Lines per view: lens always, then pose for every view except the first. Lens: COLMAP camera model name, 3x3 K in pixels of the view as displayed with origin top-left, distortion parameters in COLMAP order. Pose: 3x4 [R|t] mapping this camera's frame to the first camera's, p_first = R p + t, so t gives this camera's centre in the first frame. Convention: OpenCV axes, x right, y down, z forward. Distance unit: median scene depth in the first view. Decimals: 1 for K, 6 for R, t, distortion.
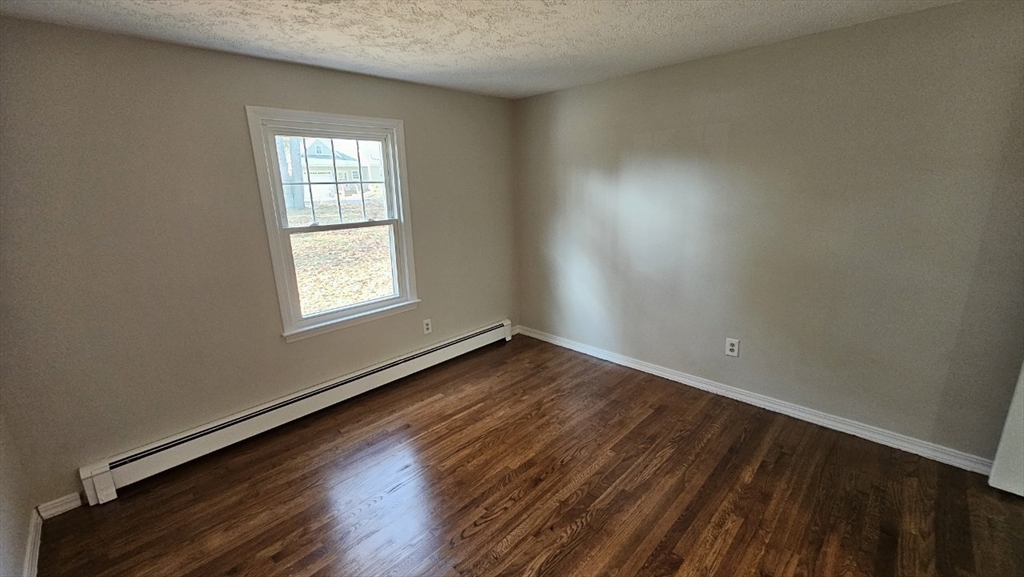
lens RADIAL K [[416.5, 0, 507.9], [0, 416.5, 291.4], [0, 0, 1]] dist [-0.000816, 0.000562]
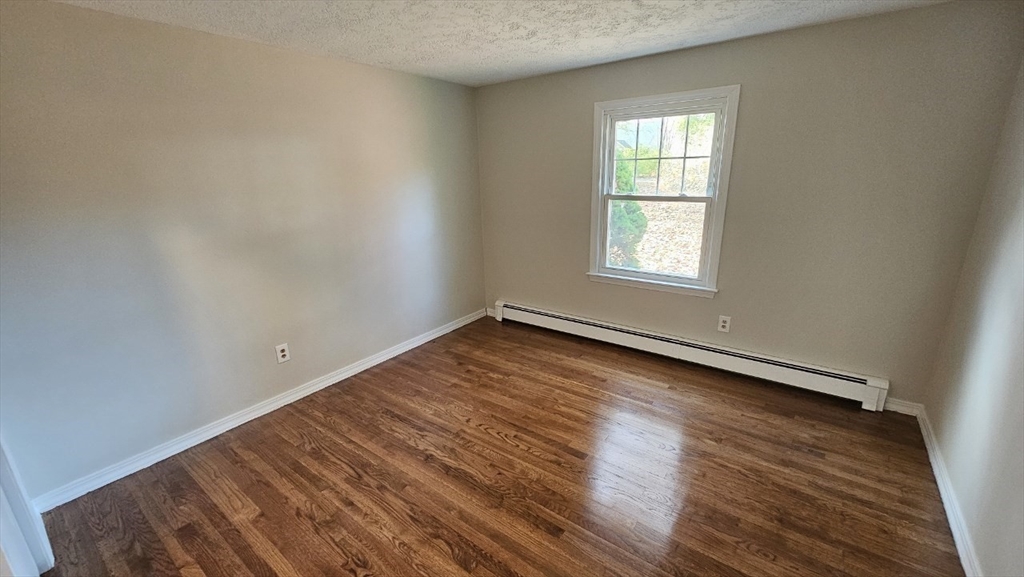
lens RADIAL K [[417.6, 0, 508.2], [0, 417.6, 291.5], [0, 0, 1]] dist [-0.000584, 0.000113]
pose [[0.133327, 0.308297, -0.941901, 0.637059], [-0.224724, 0.935036, 0.274240, -0.136042], [0.965258, 0.175104, 0.193947, 0.437438]]
